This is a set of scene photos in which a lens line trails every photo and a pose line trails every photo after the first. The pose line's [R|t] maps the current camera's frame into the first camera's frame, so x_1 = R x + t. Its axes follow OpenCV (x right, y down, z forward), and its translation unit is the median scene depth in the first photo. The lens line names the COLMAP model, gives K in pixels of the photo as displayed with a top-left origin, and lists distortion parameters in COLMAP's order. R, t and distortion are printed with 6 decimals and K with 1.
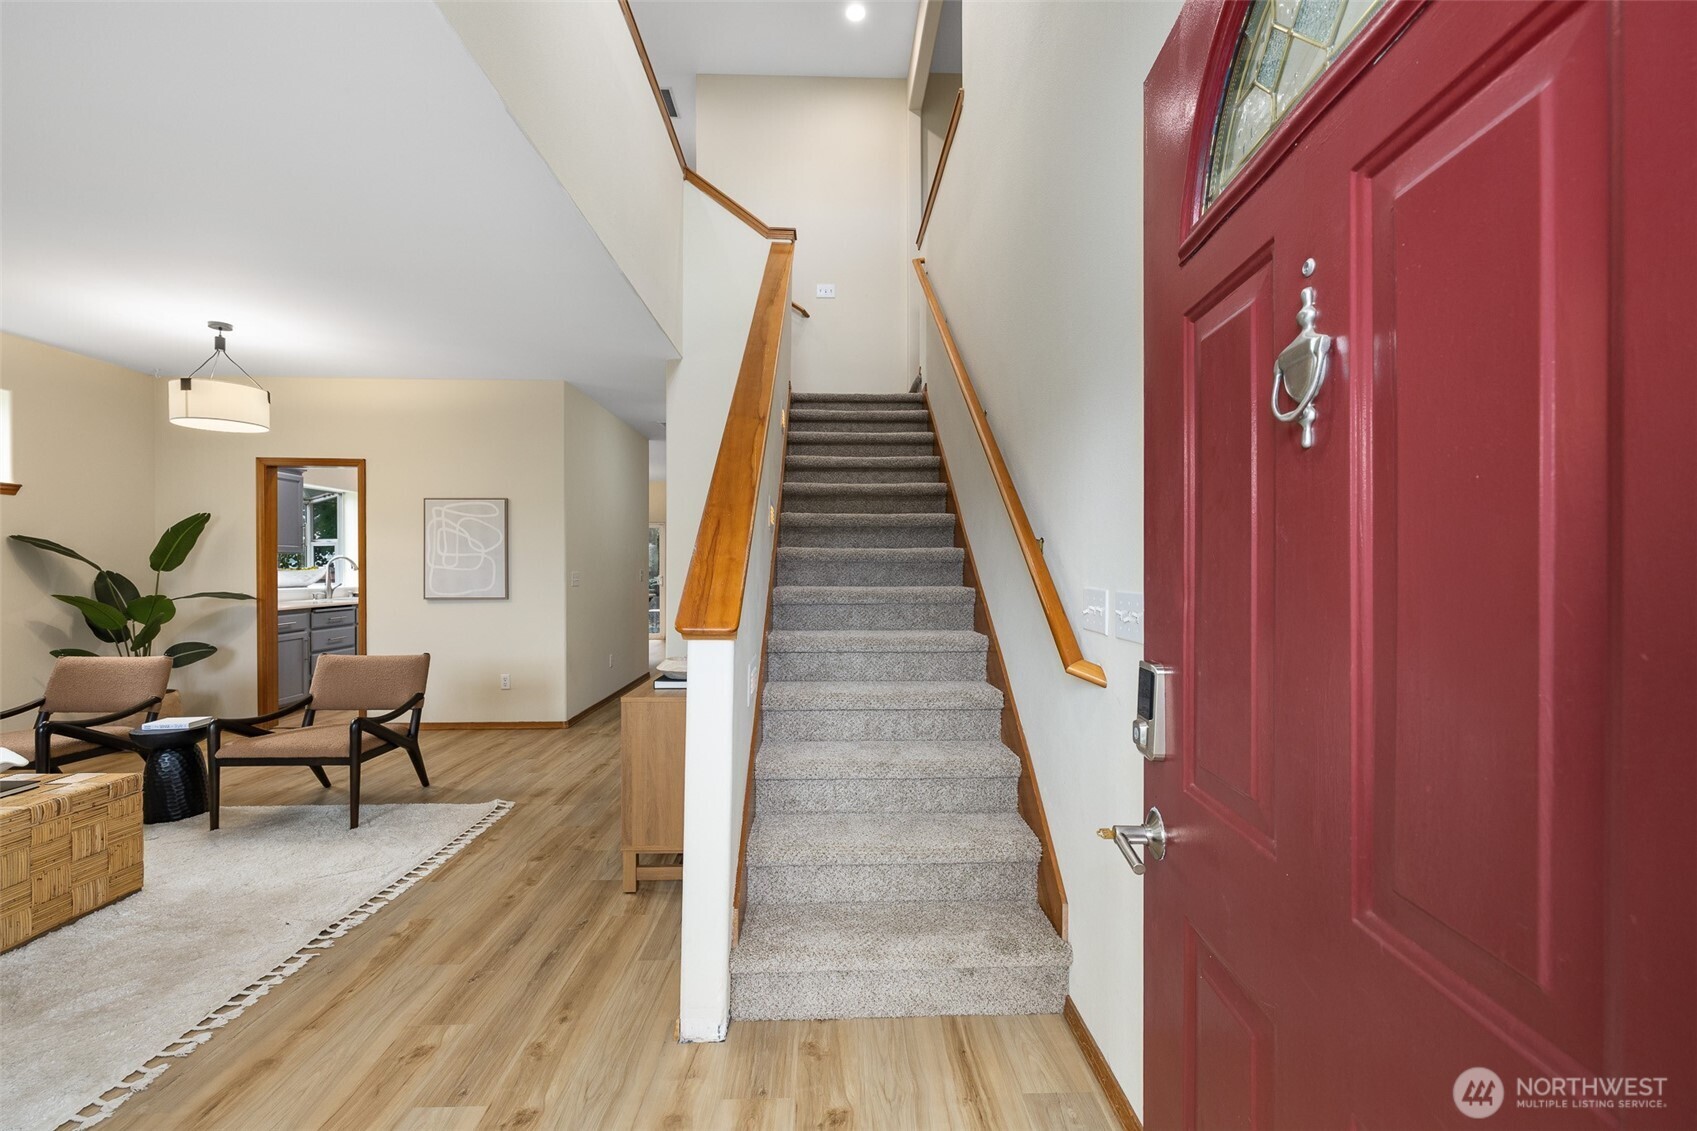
lens RADIAL K [[715.8, 0, 853.0], [0, 715.8, 569.8], [0, 0, 1]] dist [0.002397, 0.000051]
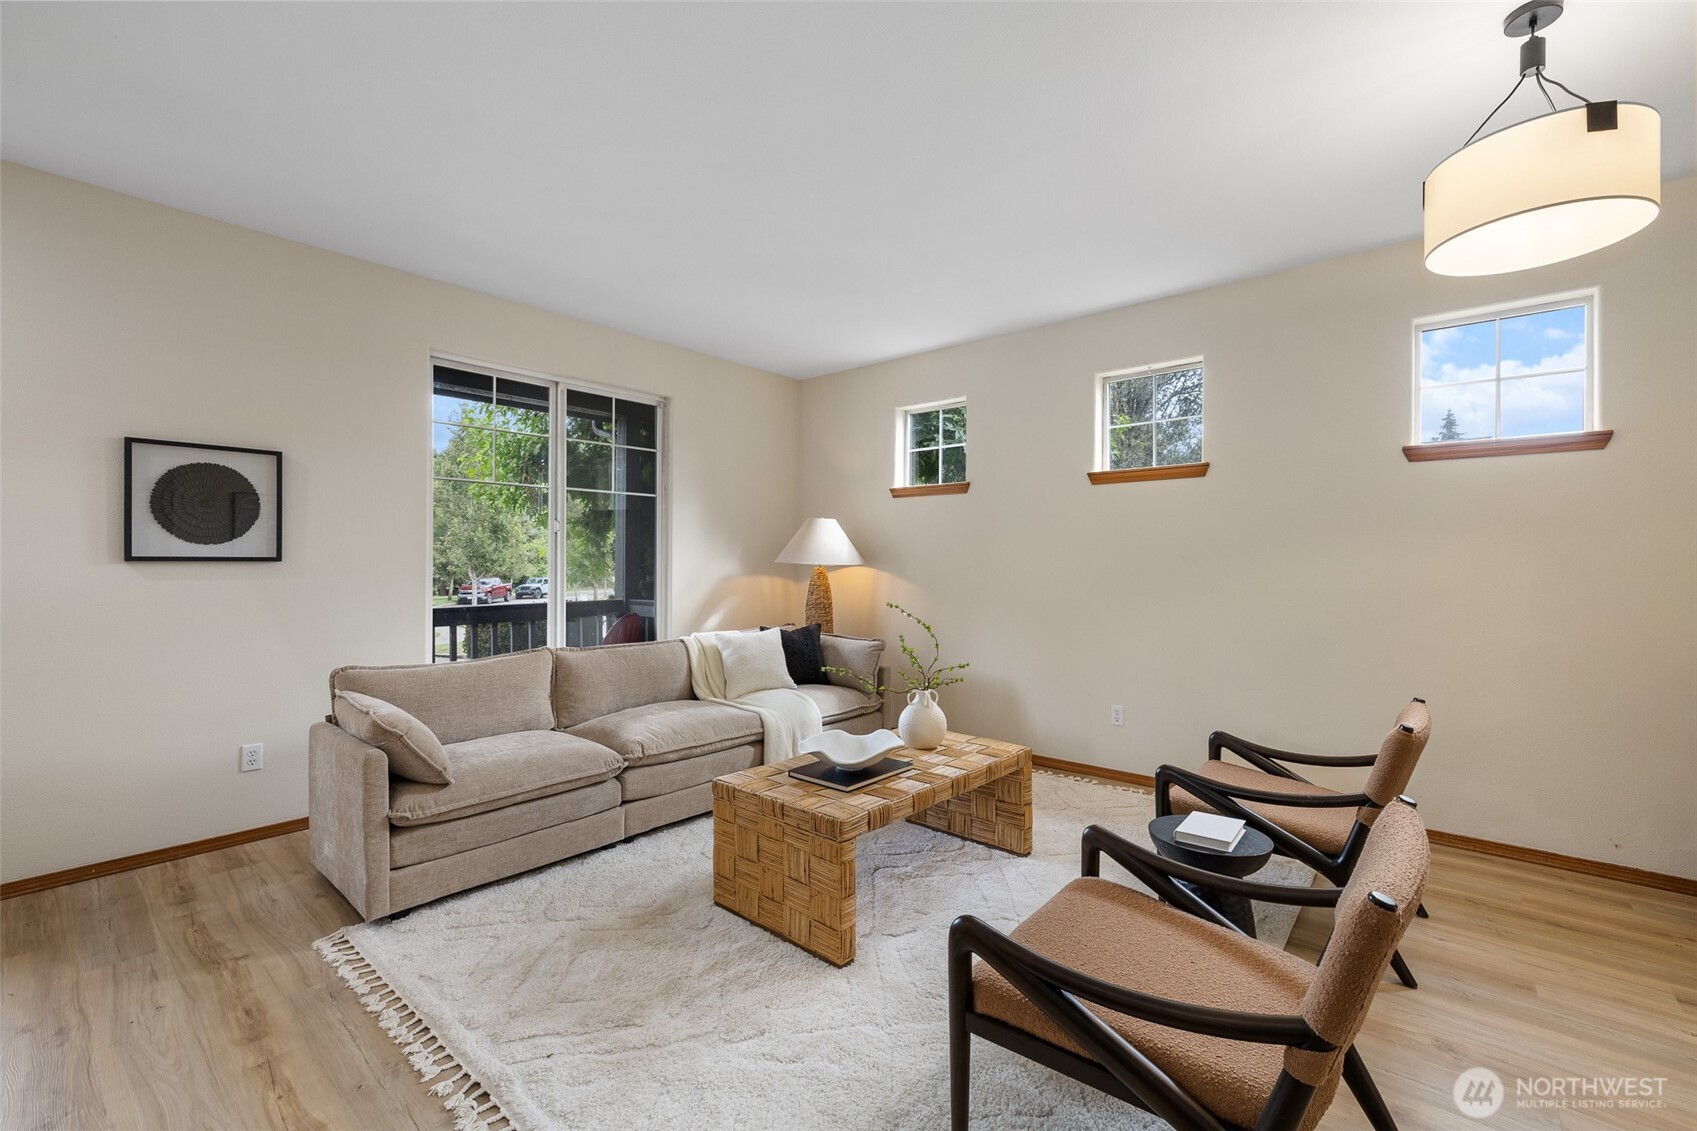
lens RADIAL K [[715.8, 0, 855.0], [0, 715.8, 564.9], [0, 0, 1]] dist [0.002397, 0.000051]
pose [[-0.673234, 0.001430, -0.739428, -0.306937], [-0.007960, 0.999926, 0.009181, -0.002371], [0.739387, 0.012067, -0.673173, 1.116845]]
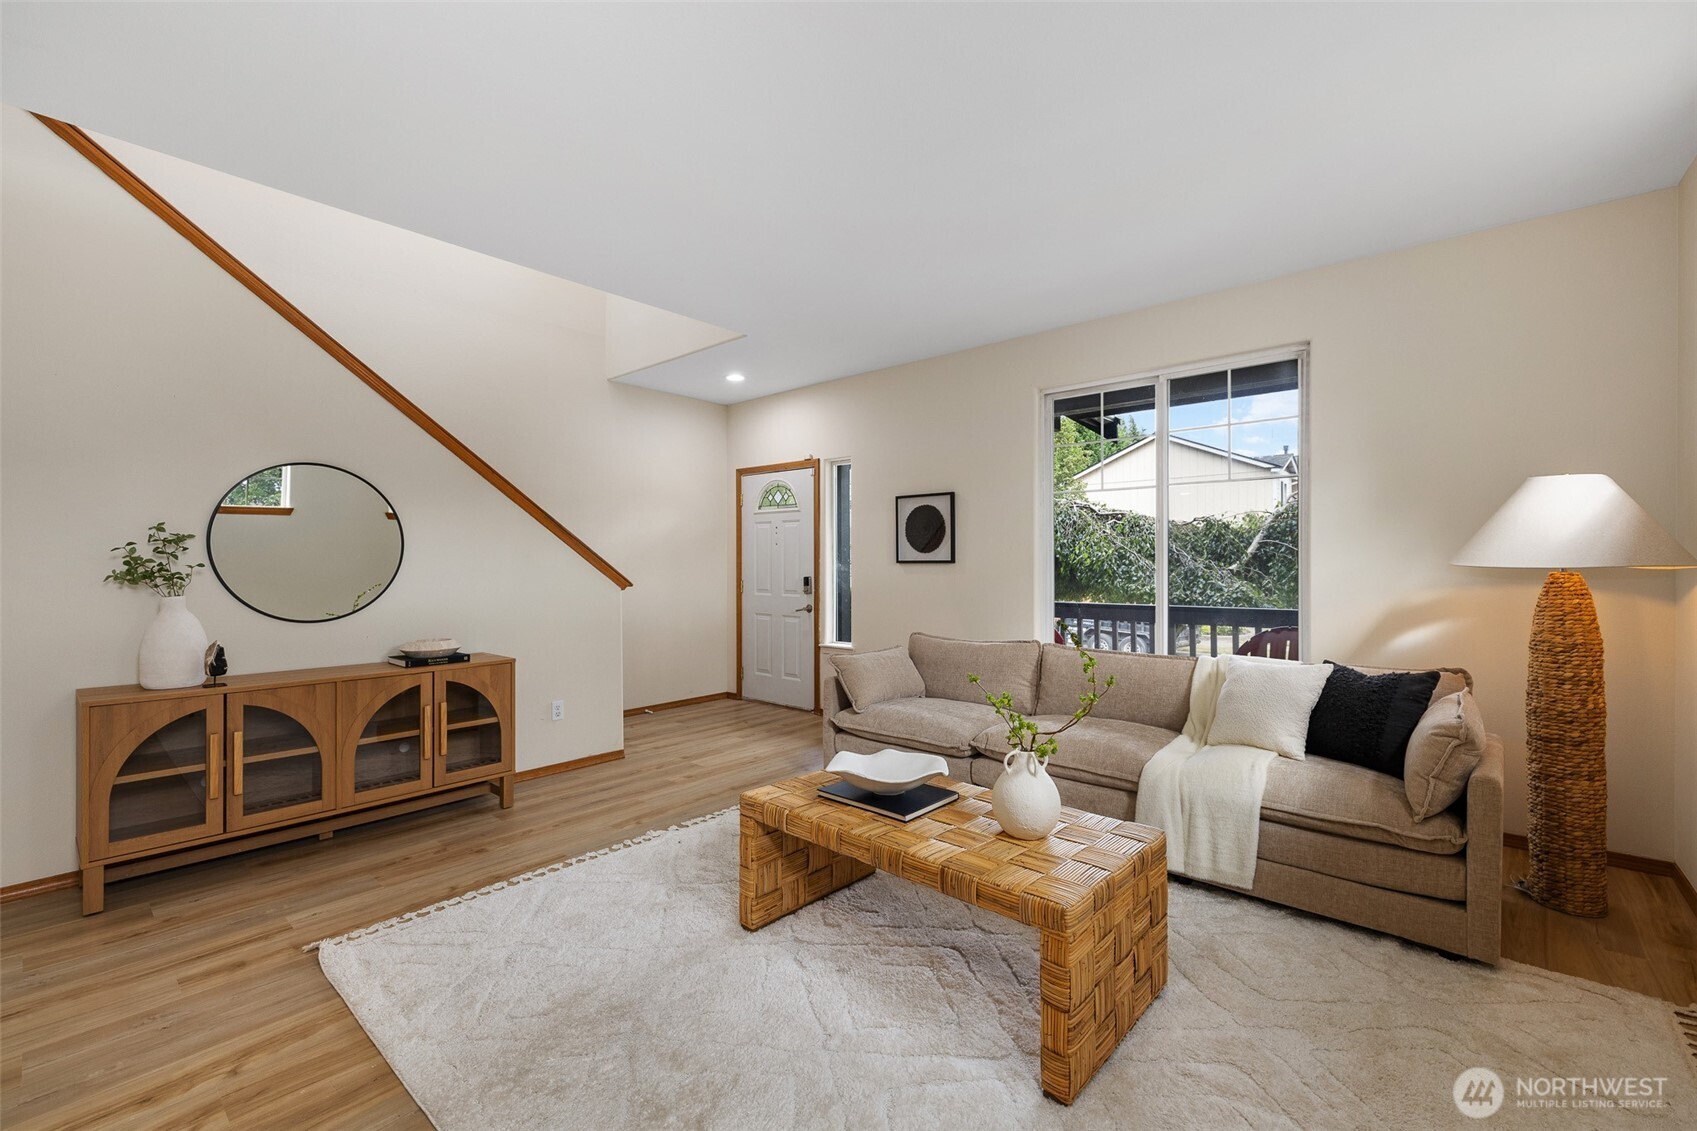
lens RADIAL K [[715.8, 0, 850.9], [0, 715.8, 574.6], [0, 0, 1]] dist [0.002397, 0.000051]
pose [[-0.732919, -0.010491, 0.680235, -1.224431], [0.005992, 0.999743, 0.021876, -0.001977], [-0.680289, 0.020109, -0.732668, 1.123658]]
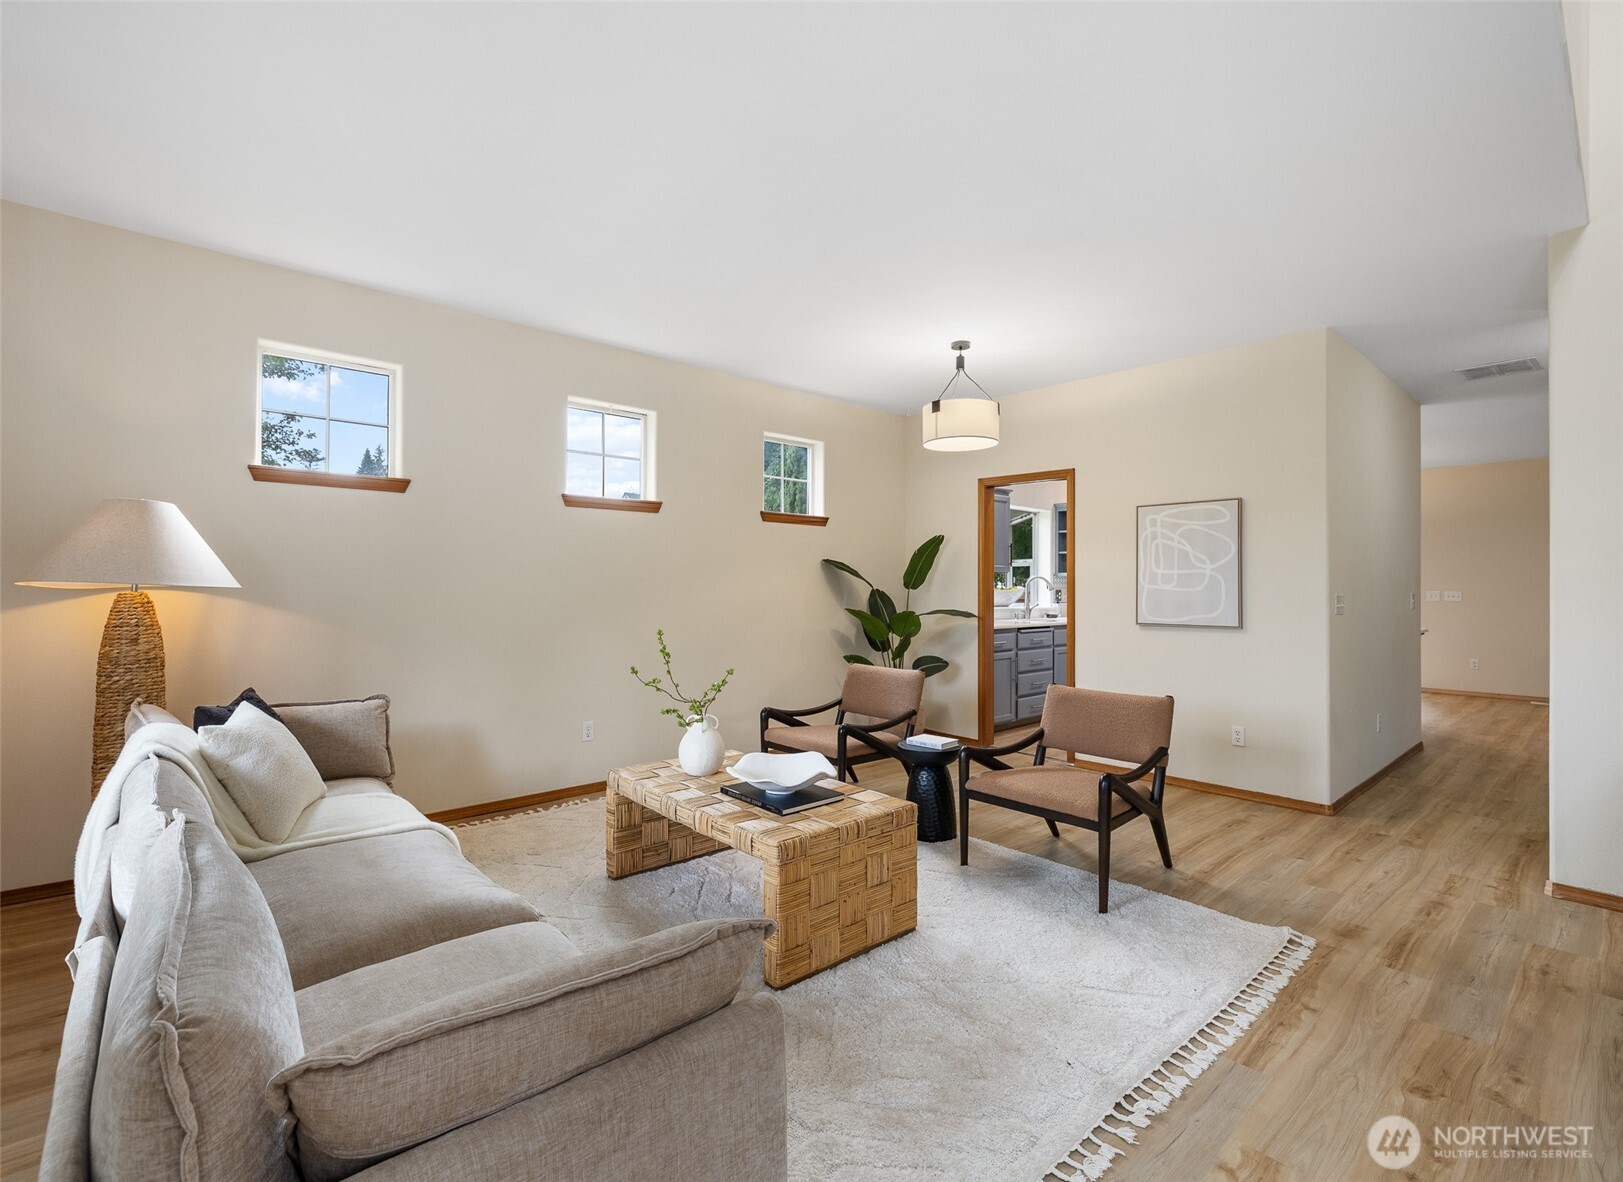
lens RADIAL K [[749.4, 0, 813.8], [0, 749.4, 578.6], [0, 0, 1]] dist [-0.008126, 0.000480]
pose [[0.644651, -0.004739, -0.764463, -0.242155], [-0.009989, 0.999843, -0.014622, 0.005106], [0.764412, 0.017063, 0.644502, 0.194241]]
